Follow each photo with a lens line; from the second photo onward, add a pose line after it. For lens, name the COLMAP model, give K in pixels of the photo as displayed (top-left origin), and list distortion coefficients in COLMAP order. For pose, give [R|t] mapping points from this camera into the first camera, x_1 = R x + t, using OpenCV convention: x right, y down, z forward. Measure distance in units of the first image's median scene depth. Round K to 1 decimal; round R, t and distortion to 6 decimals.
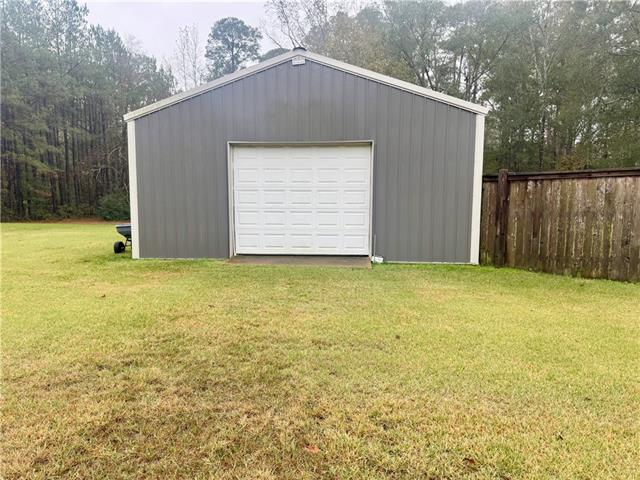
lens RADIAL K [[449.7, 0, 317.7], [0, 449.7, 243.2], [0, 0, 1]] dist [0.081924, -0.123200]
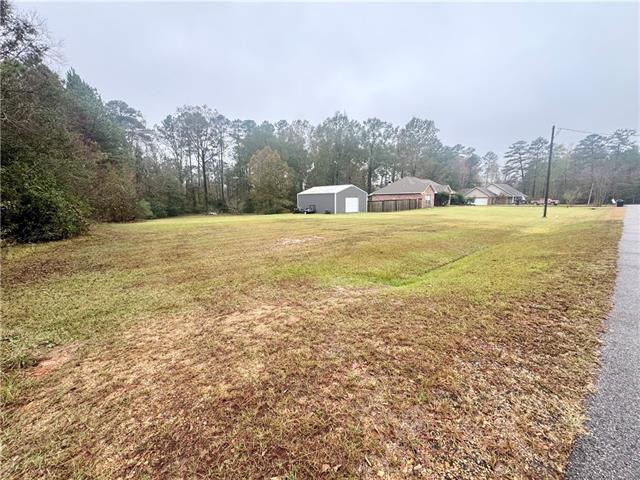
lens RADIAL K [[254.3, 0, 320.0], [0, 254.3, 240.0], [0, 0, 1]] dist [-0.008584, 0.000048]
pose [[0.691649, -0.122957, 0.711690, -3.387631], [0.093723, 0.992350, 0.080362, 0.091492], [-0.716127, 0.011120, 0.697882, -1.496439]]
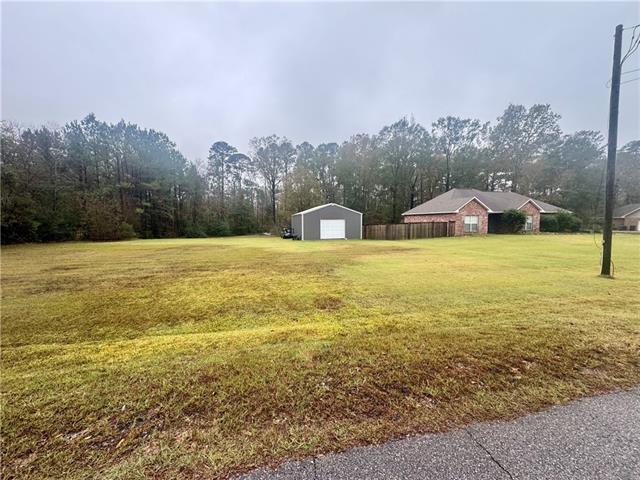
lens RADIAL K [[254.3, 0, 320.0], [0, 254.3, 240.0], [0, 0, 1]] dist [-0.008584, 0.000048]
pose [[0.950341, -0.030447, 0.309719, -1.147160], [0.043137, 0.998483, -0.034206, 0.140605], [-0.308207, 0.045867, 0.950213, -1.902435]]
